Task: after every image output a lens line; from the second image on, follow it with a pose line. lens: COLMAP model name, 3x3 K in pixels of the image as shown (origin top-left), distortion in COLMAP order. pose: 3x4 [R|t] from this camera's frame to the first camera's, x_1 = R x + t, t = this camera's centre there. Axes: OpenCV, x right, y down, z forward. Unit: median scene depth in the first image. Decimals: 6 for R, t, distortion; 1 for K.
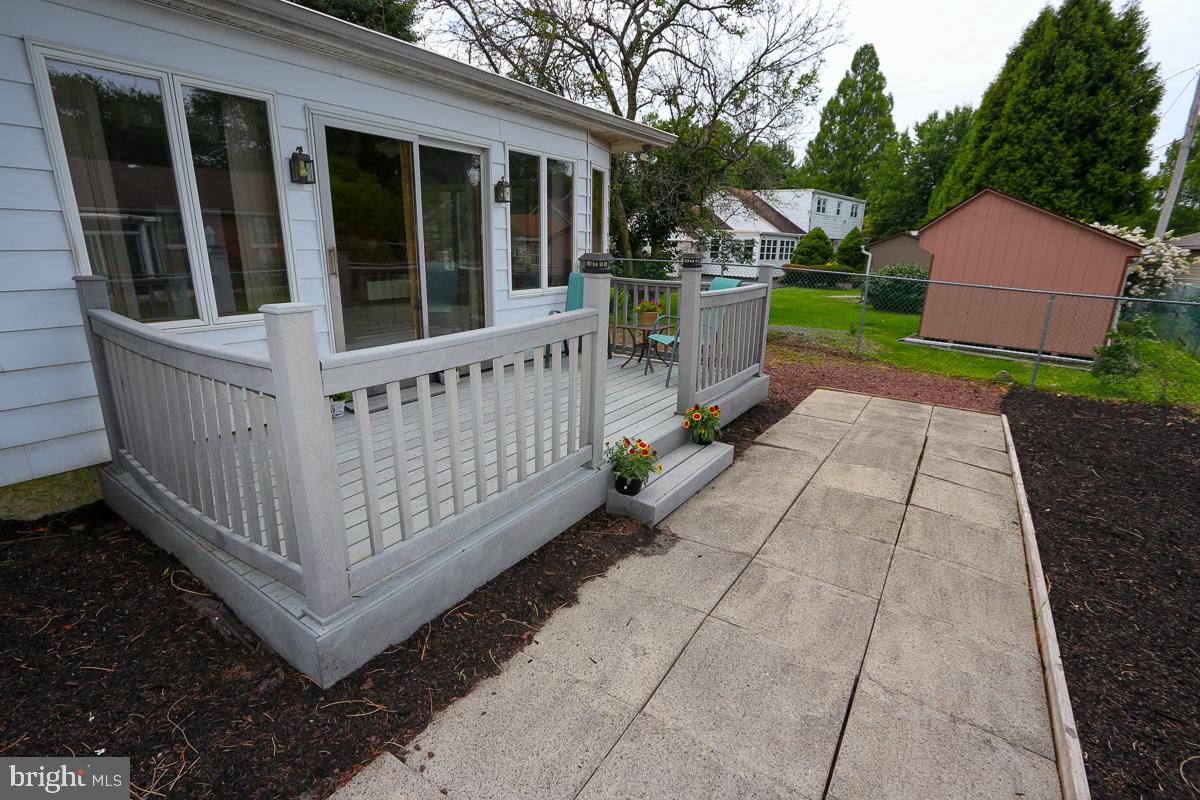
lens RADIAL K [[552.0, 0, 600.2], [0, 552.0, 400.5], [0, 0, 1]] dist [-0.020286, 0.004723]
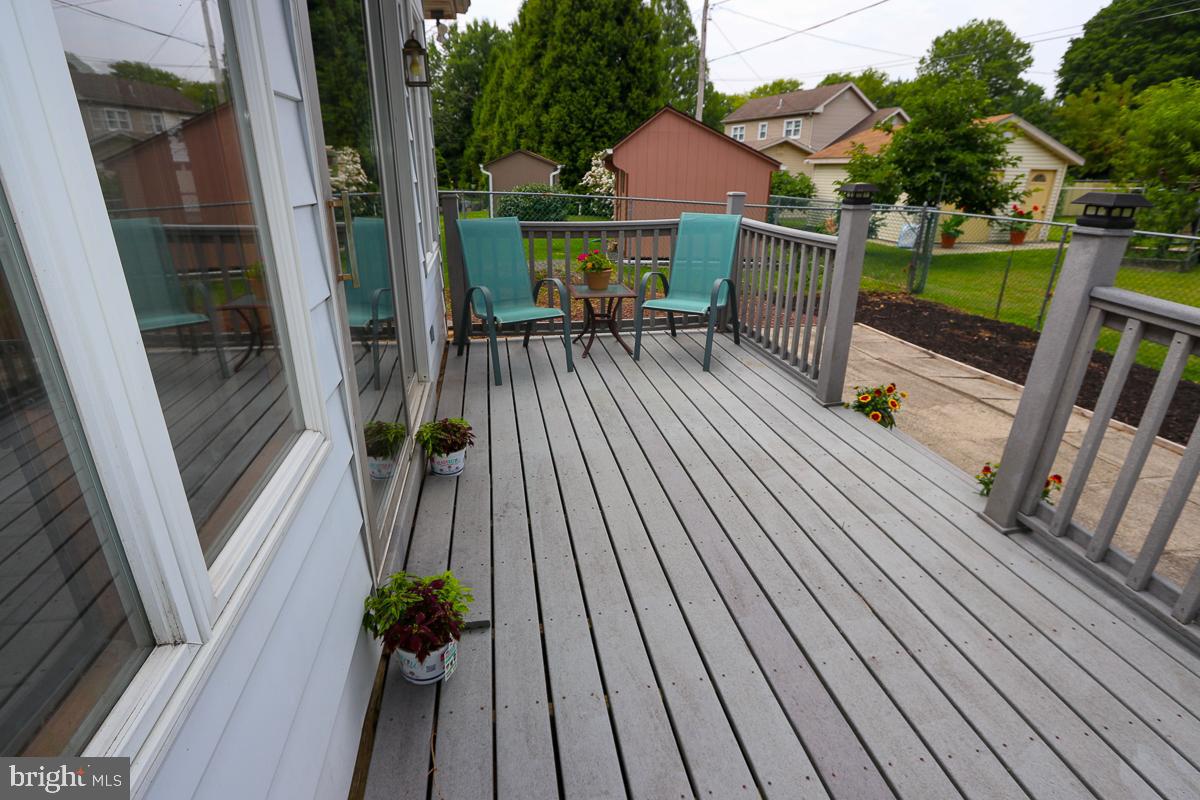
lens RADIAL K [[584.3, 0, 590.5], [0, 584.3, 398.6], [0, 0, 1]] dist [-0.015851, -0.000147]
pose [[0.717395, -0.266575, 0.643648, -0.121534], [0.196379, 0.963810, 0.180294, -0.039489], [-0.668416, -0.002943, 0.743782, 0.131839]]
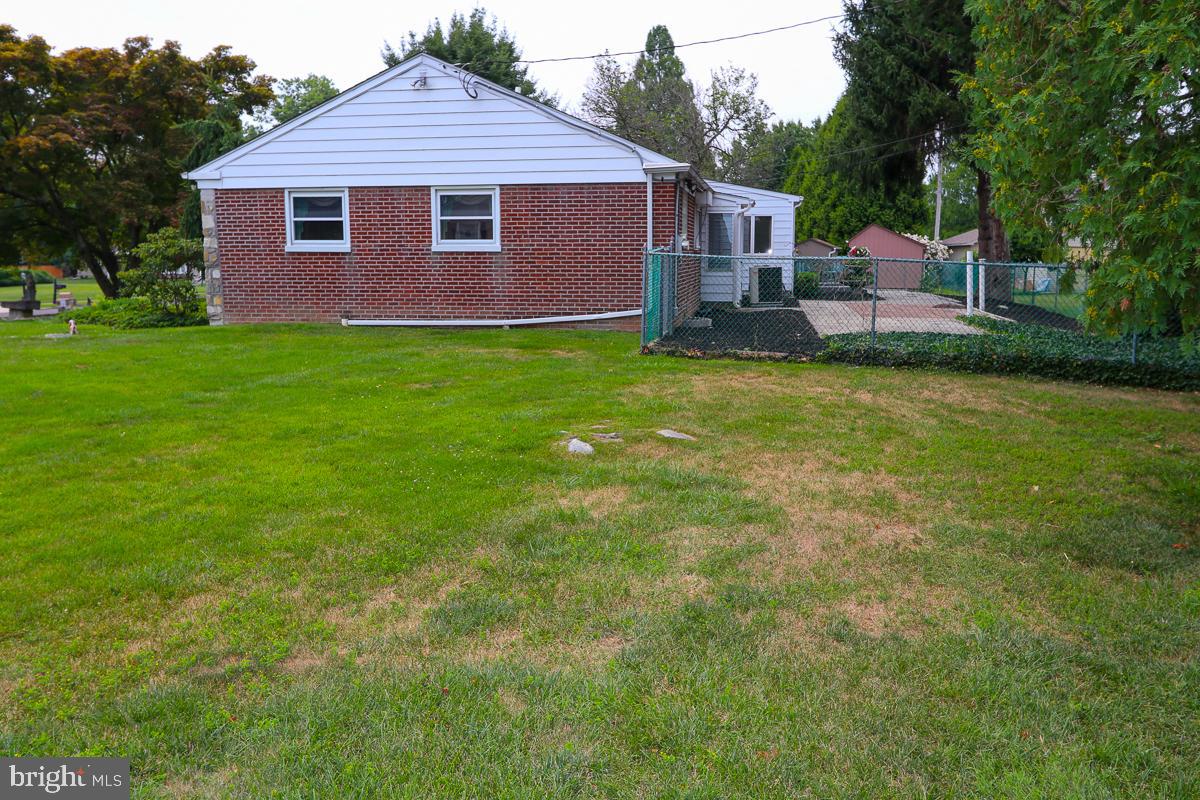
lens RADIAL K [[1049.5, 0, 601.9], [0, 1049.5, 399.3], [0, 0, 1]] dist [-0.000594, 0.000482]
pose [[0.899722, -0.075649, 0.429857, -1.155188], [0.133433, 0.985387, -0.105871, 0.338488], [-0.415566, 0.152611, 0.896669, -1.213838]]
